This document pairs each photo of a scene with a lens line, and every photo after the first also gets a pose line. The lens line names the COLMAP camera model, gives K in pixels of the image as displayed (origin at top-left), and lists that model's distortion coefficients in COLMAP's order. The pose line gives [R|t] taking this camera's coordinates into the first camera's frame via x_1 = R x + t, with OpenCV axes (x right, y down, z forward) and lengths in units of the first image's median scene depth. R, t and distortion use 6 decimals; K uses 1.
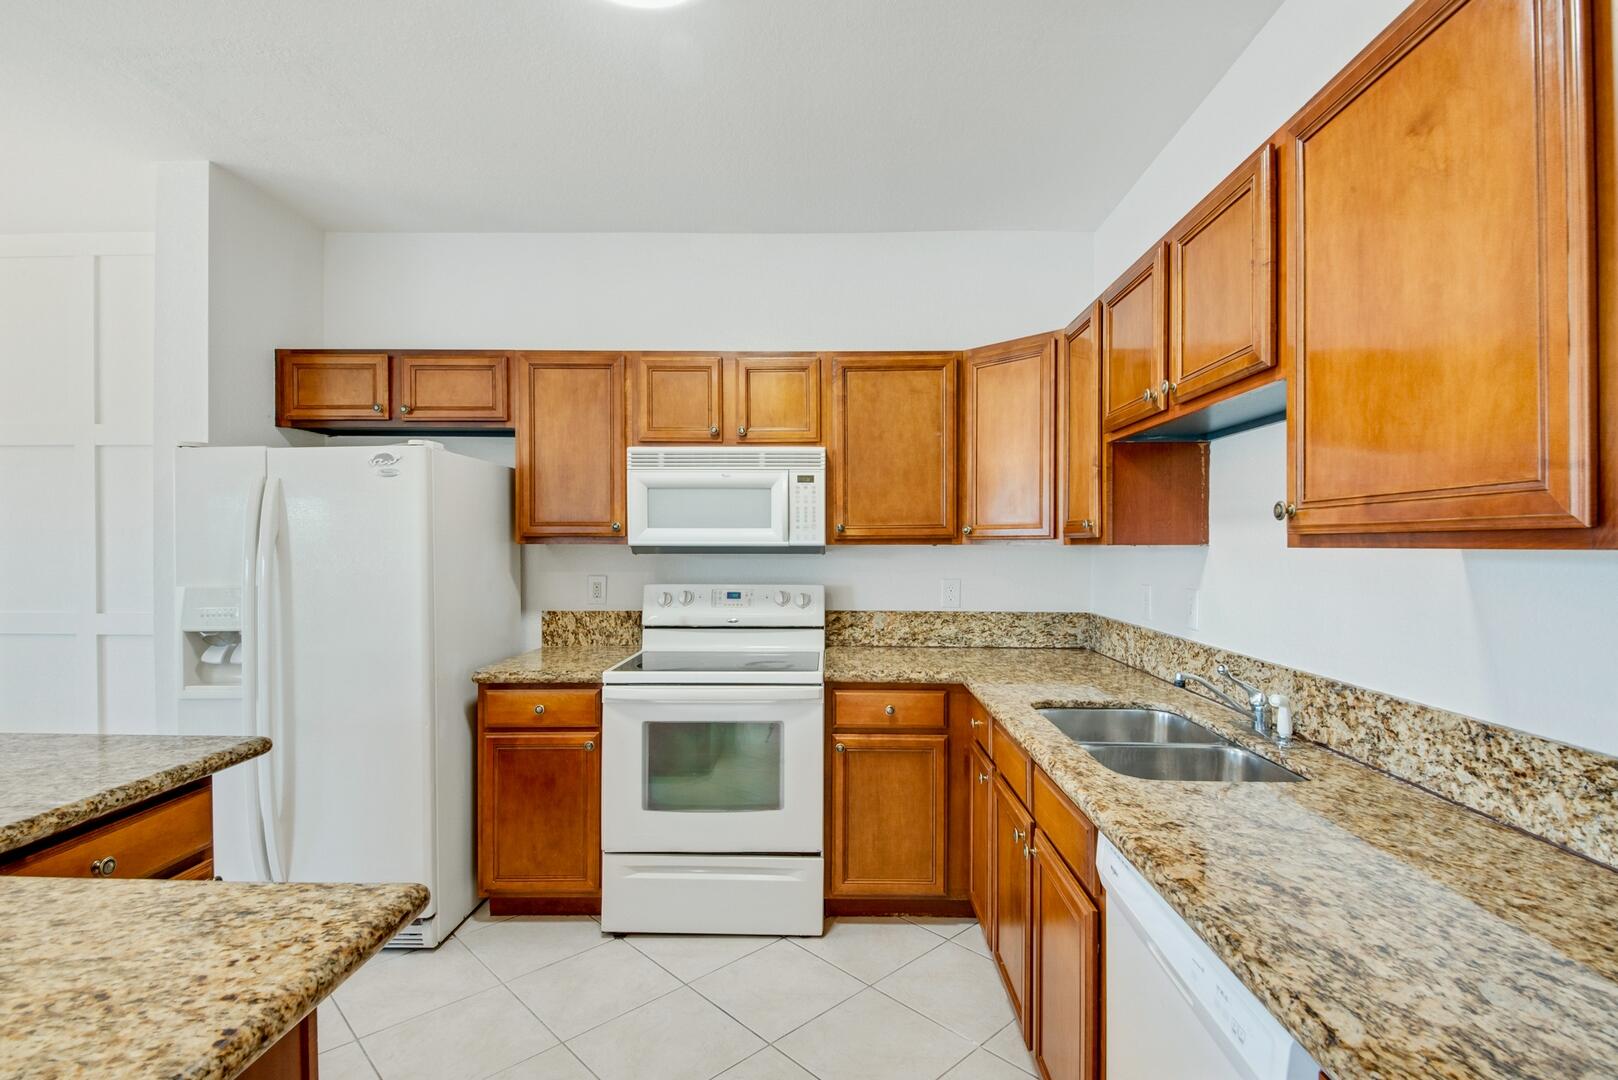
lens RADIAL K [[764.4, 0, 824.8], [0, 764.4, 547.4], [0, 0, 1]] dist [0.030523, -0.034783]
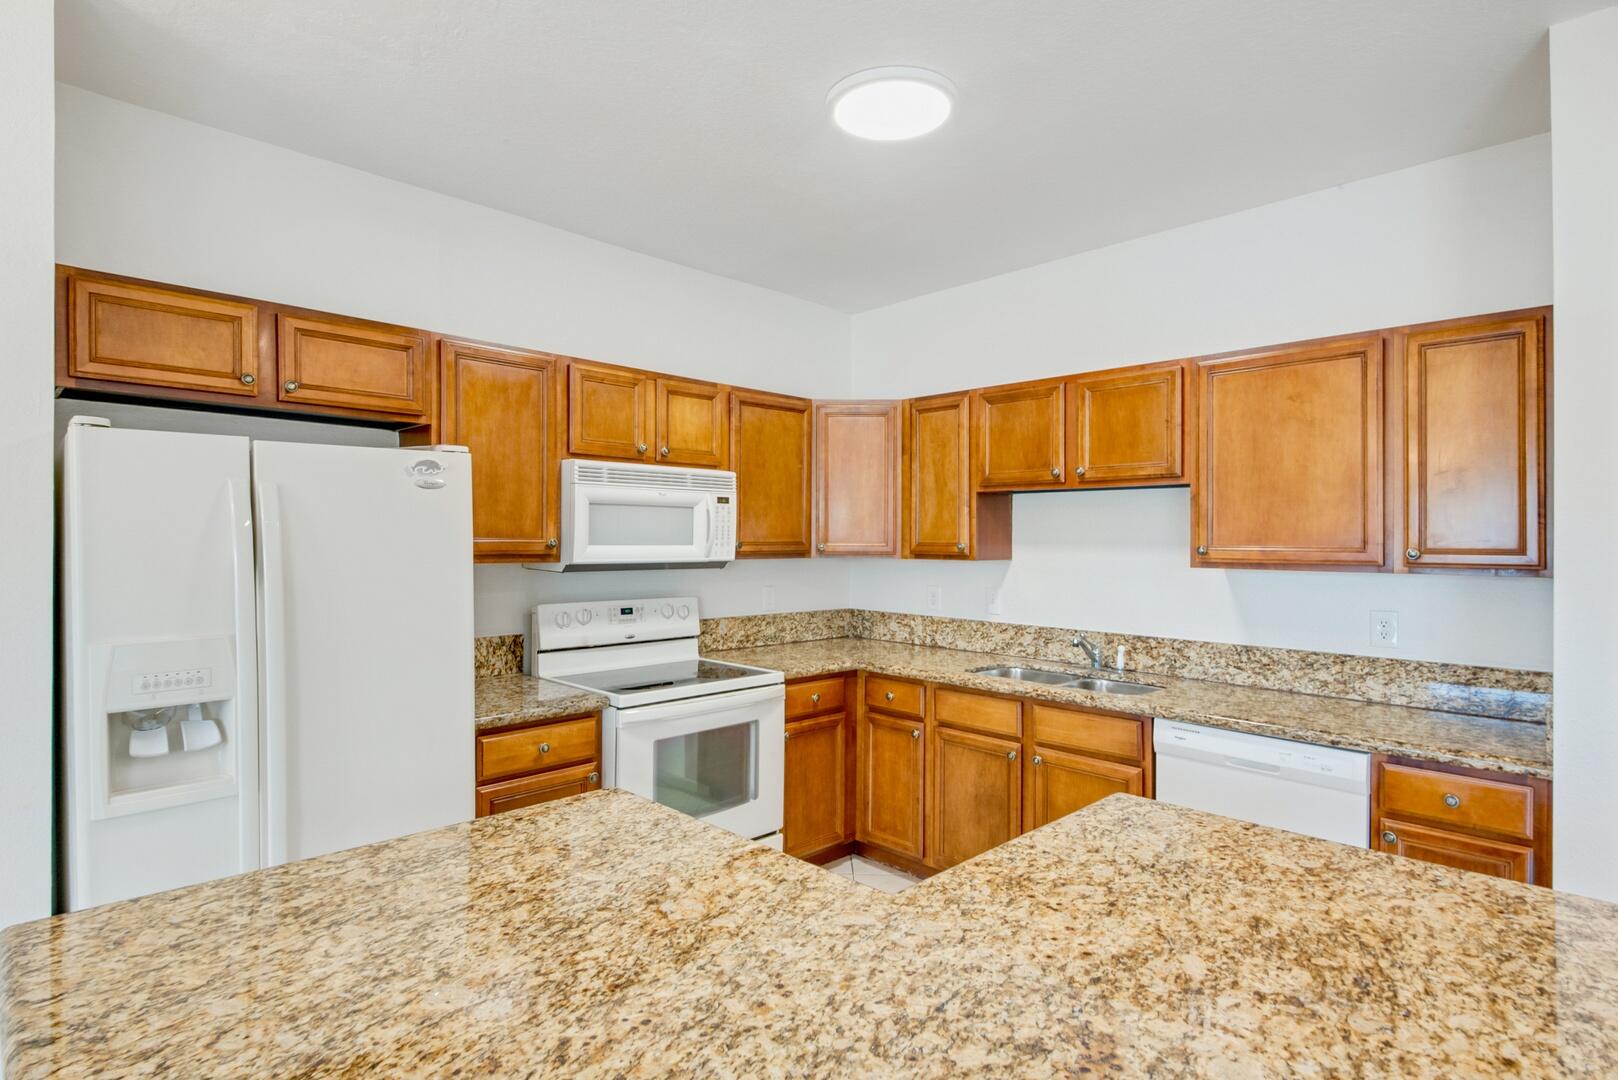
lens RADIAL K [[825.9, 0, 810.9], [0, 825.9, 532.2], [0, 0, 1]] dist [0.039758, -0.036533]
pose [[0.708704, 0.009277, 0.705445, -0.802735], [-0.002380, 0.999939, -0.010760, -0.032765], [-0.705502, 0.005947, 0.708683, 0.076136]]
